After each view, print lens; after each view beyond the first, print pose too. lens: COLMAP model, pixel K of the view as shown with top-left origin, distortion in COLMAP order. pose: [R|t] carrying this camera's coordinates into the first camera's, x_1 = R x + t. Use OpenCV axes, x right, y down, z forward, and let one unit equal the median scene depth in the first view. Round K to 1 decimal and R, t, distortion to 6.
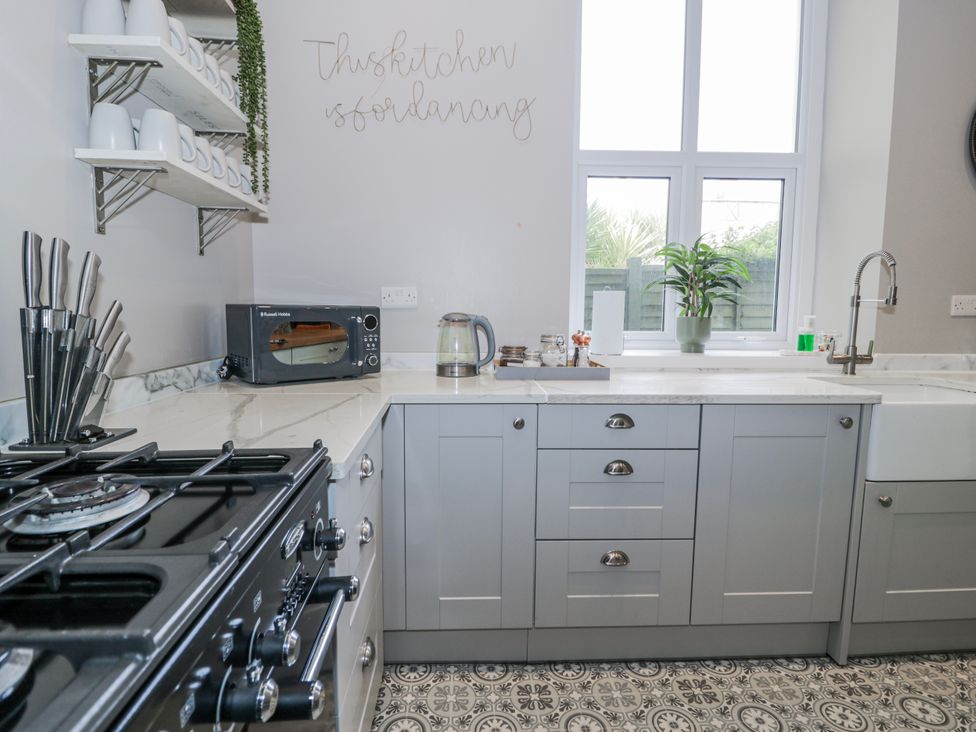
lens RADIAL K [[506.5, 0, 485.8], [0, 506.5, 365.8], [0, 0, 1]] dist [0.000648, -0.012902]
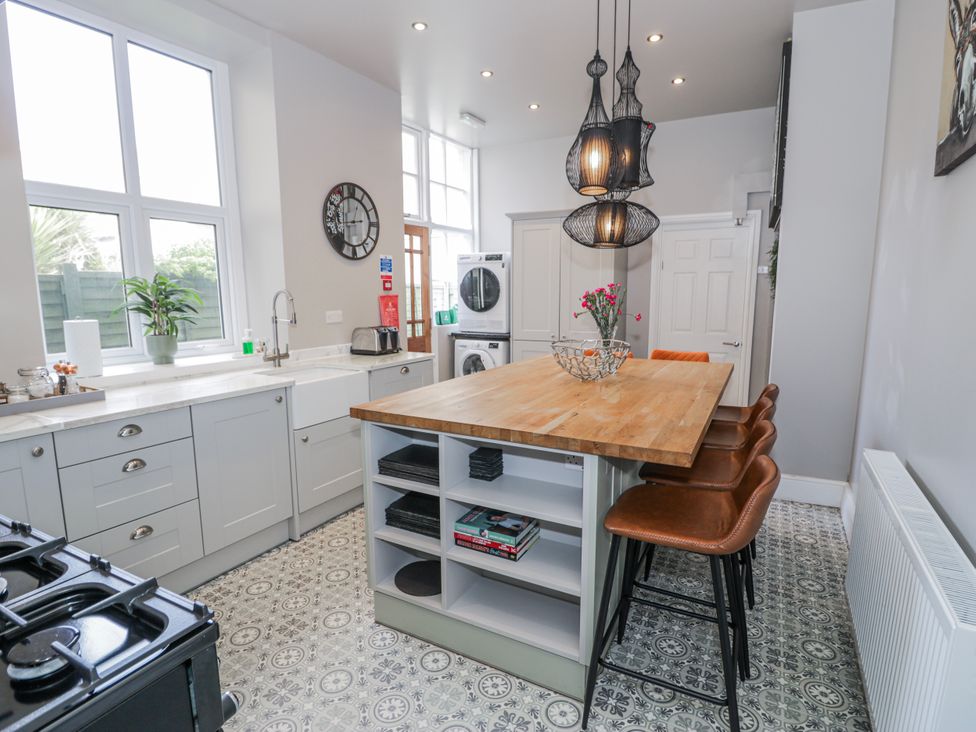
lens RADIAL K [[506.5, 0, 493.0], [0, 506.5, 365.3], [0, 0, 1]] dist [0.000648, -0.012902]
pose [[0.517387, -0.130352, 0.845766, -0.261925], [0.098588, 0.990829, 0.092399, -0.067821], [-0.850054, 0.035576, 0.525493, -0.394499]]
